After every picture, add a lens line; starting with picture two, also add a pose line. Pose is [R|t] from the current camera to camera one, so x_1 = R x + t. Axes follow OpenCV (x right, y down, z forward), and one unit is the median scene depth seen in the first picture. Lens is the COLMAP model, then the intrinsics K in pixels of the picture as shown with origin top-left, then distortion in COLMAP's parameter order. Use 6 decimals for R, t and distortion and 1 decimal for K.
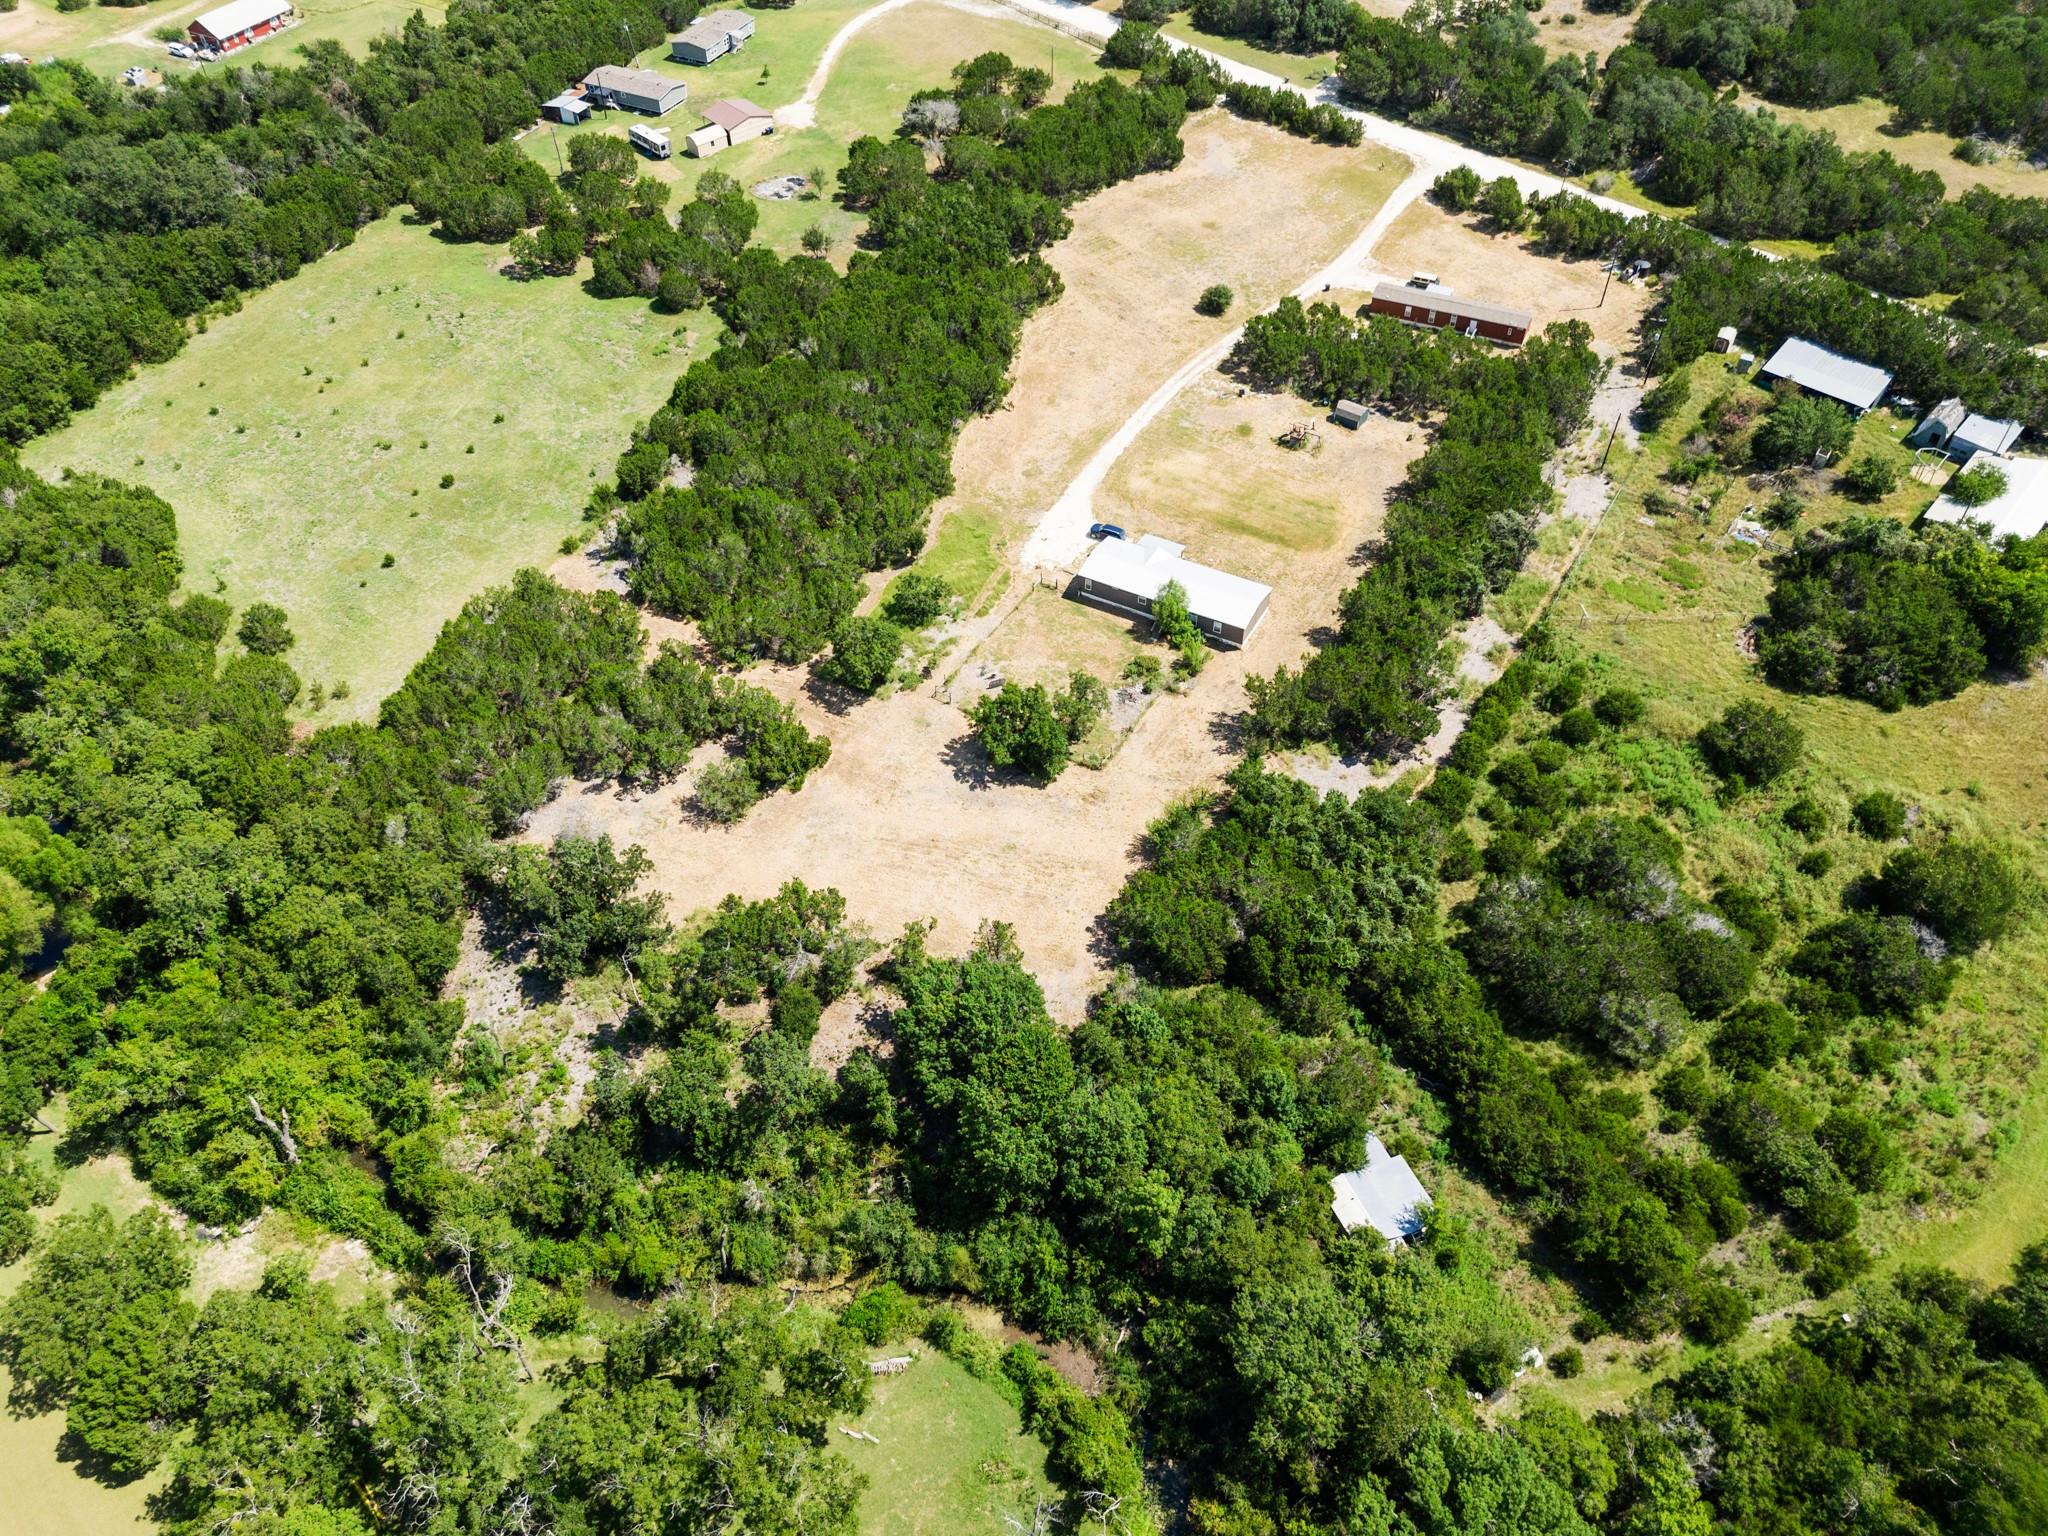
lens RADIAL K [[1507.9, 0, 1022.8], [0, 1507.9, 767.8], [0, 0, 1]] dist [0.071624, -0.069666]
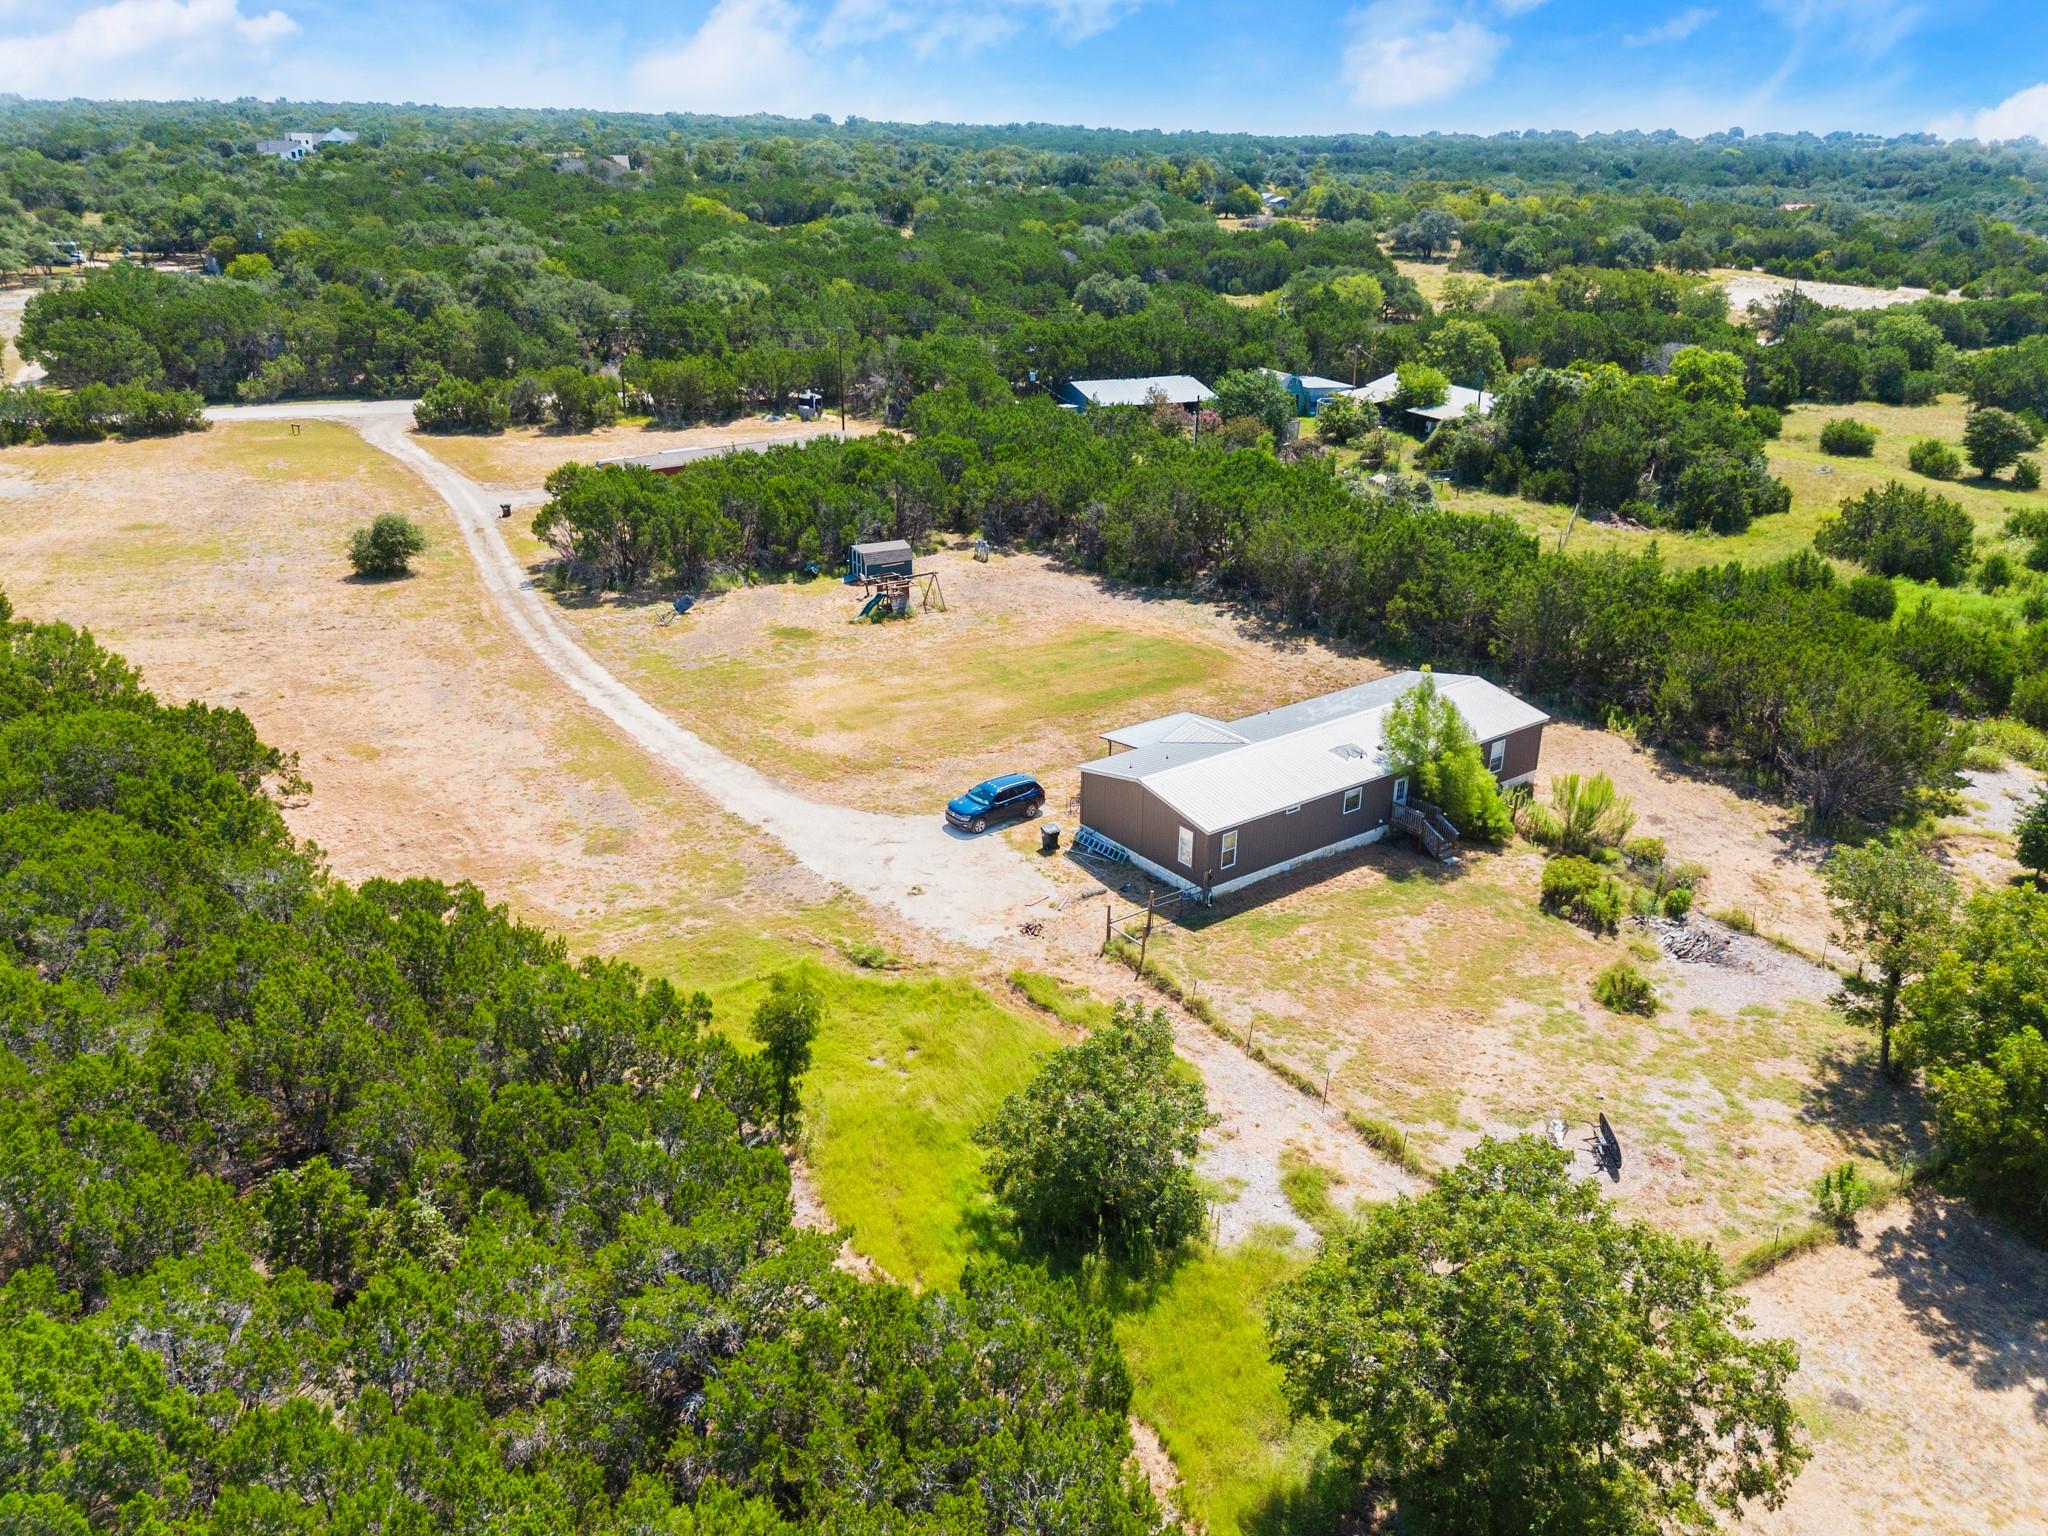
lens RADIAL K [[1507.9, 0, 1022.8], [0, 1507.9, 767.8], [0, 0, 1]] dist [0.071624, -0.069666]
pose [[0.417302, -0.336041, 0.844355, -0.239044], [0.649252, 0.760354, -0.018267, -0.152053], [-0.635870, 0.555822, 0.535473, 0.805951]]
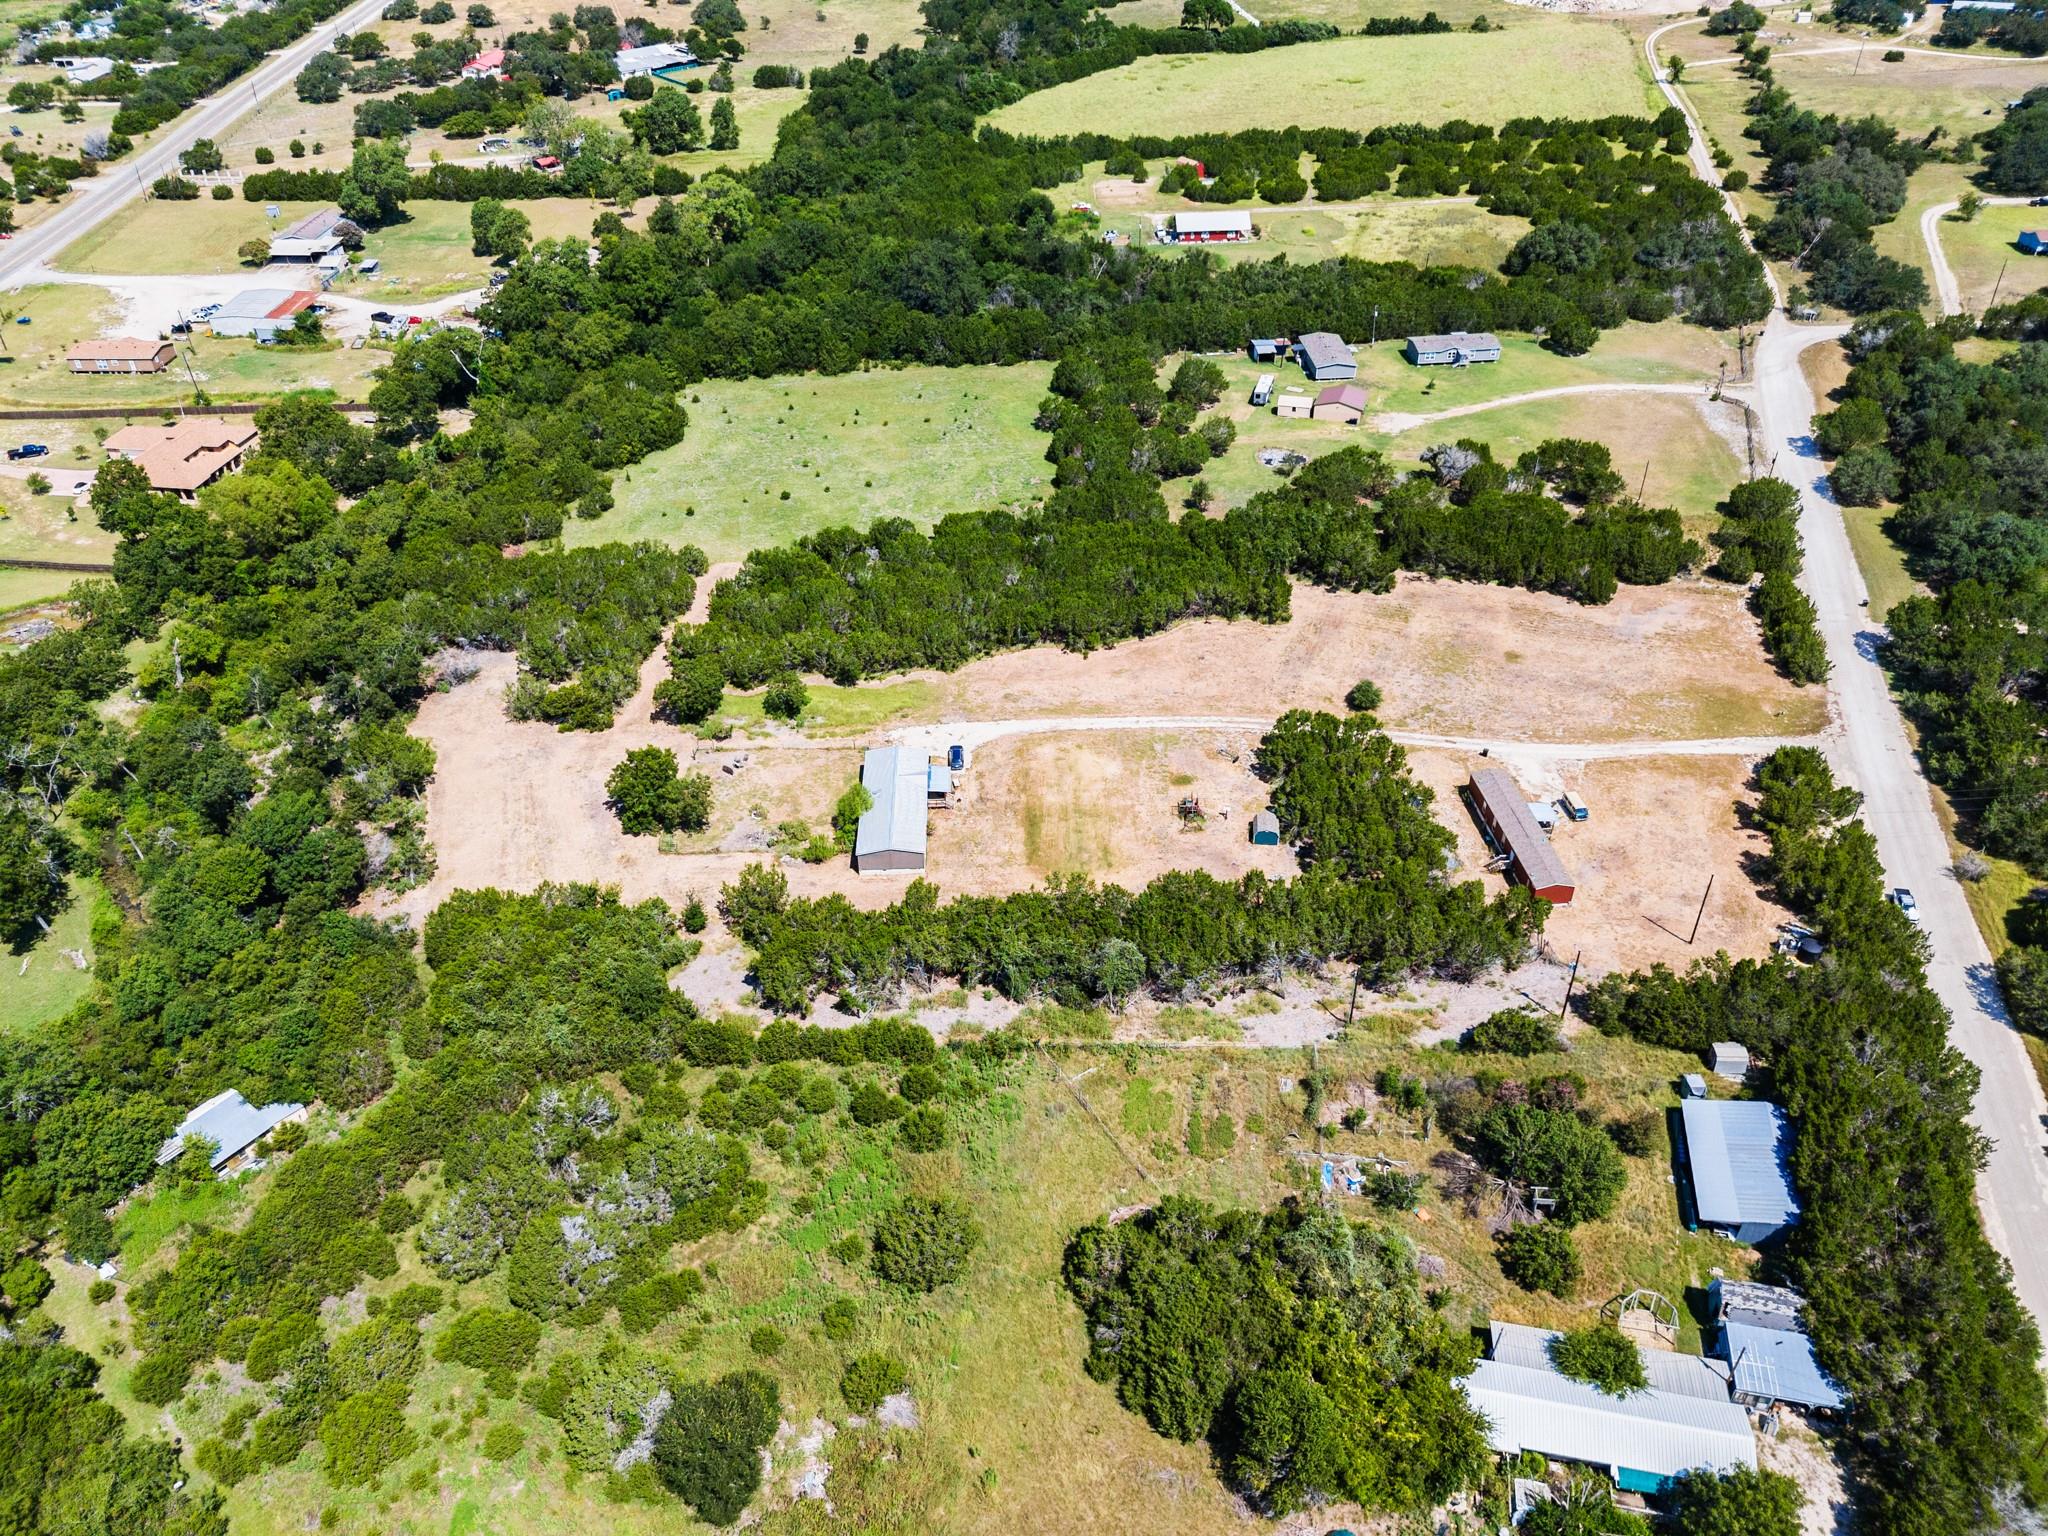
lens RADIAL K [[1507.9, 0, 1022.8], [0, 1507.9, 767.8], [0, 0, 1]] dist [0.071624, -0.069666]
pose [[0.502615, 0.508054, -0.699470, 0.828190], [-0.615487, 0.778464, 0.123163, -0.310390], [0.607086, 0.368611, 0.703969, 0.288407]]
